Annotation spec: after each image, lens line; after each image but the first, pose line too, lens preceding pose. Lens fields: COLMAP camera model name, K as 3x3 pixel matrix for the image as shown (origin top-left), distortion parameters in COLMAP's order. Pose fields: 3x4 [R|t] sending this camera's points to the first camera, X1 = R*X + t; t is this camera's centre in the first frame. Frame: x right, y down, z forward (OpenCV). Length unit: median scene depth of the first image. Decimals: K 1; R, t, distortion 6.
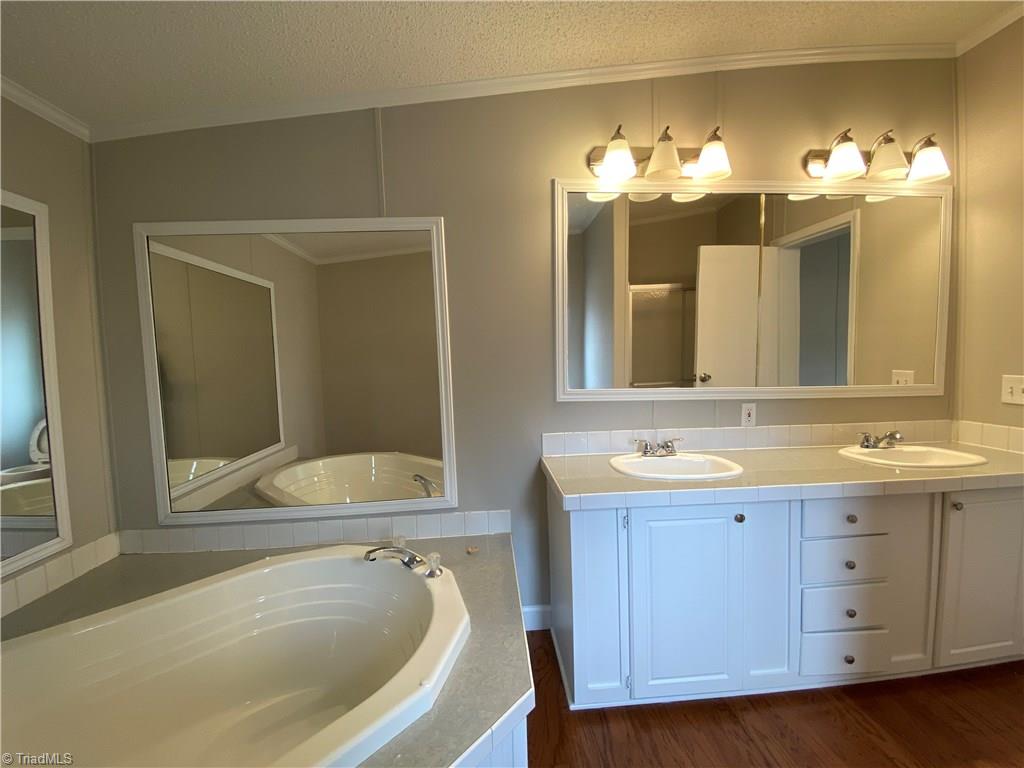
lens RADIAL K [[412.1, 0, 514.3], [0, 412.1, 378.9], [0, 0, 1]] dist [0.020265, -0.020553]
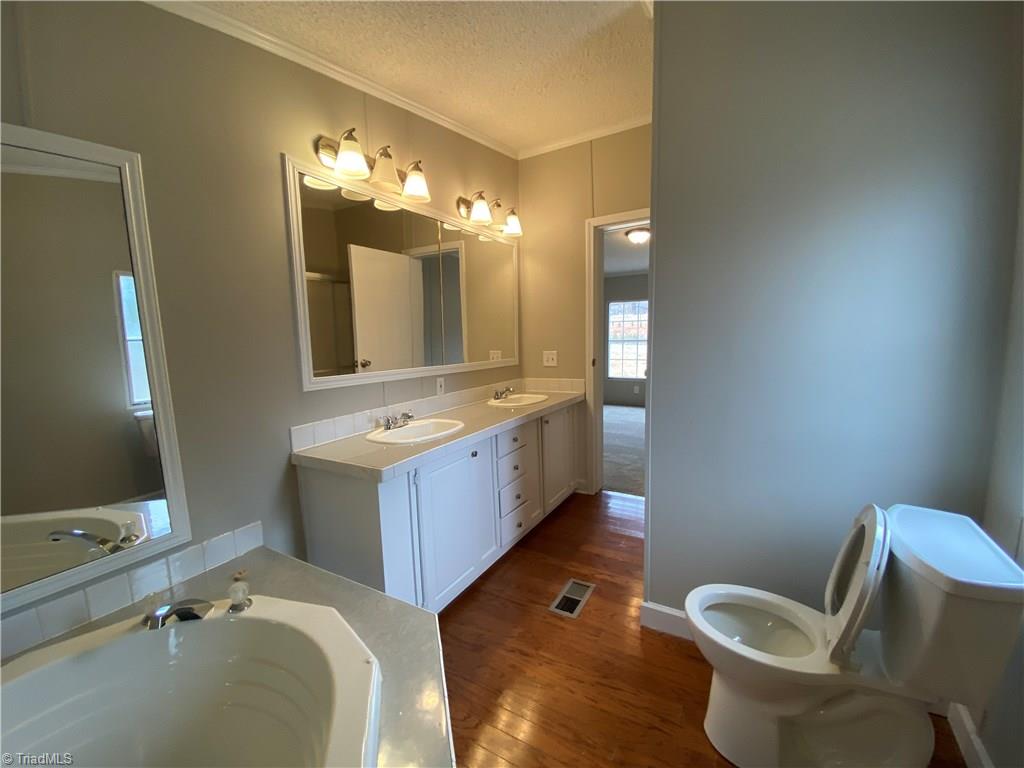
lens RADIAL K [[416.8, 0, 510.3], [0, 416.8, 382.0], [0, 0, 1]] dist [0.031343, -0.028162]
pose [[0.565255, -0.087720, 0.820239, -0.433655], [0.063152, 0.996014, 0.062998, 0.001611], [-0.822495, 0.016190, 0.568542, 0.051380]]
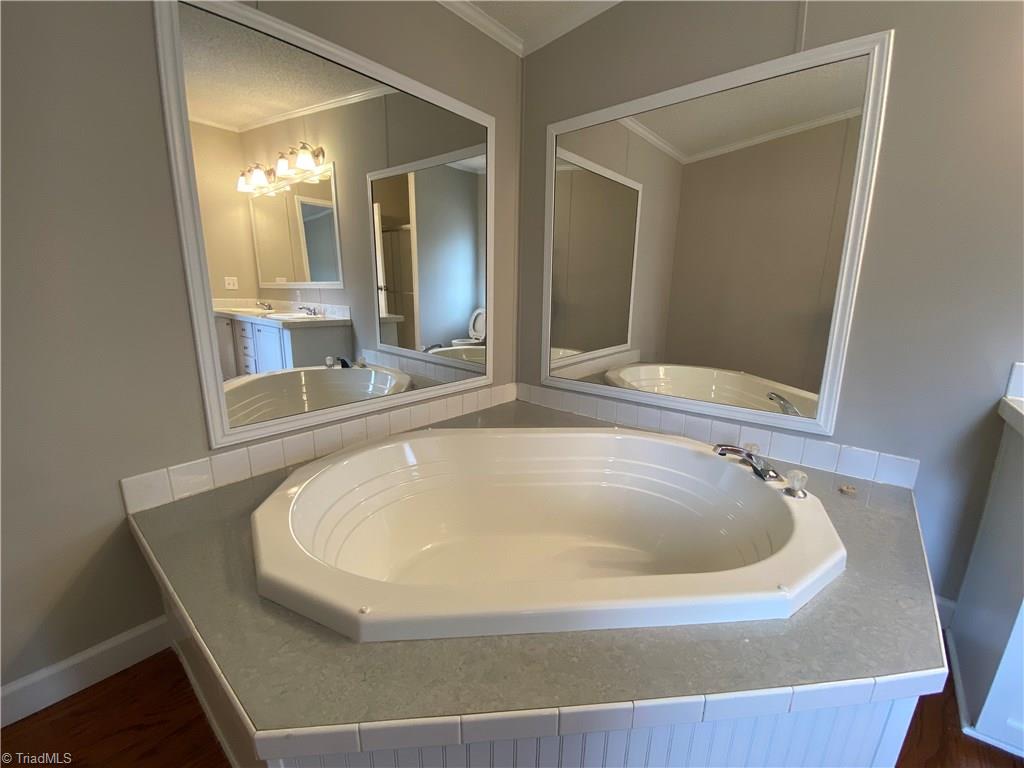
lens RADIAL K [[414.1, 0, 508.8], [0, 414.1, 383.3], [0, 0, 1]] dist [0.001379, -0.013230]
pose [[0.713303, 0.193749, -0.673543, -0.069704], [-0.072773, 0.976310, 0.203773, 0.099915], [0.697067, -0.096337, 0.710504, 0.020841]]
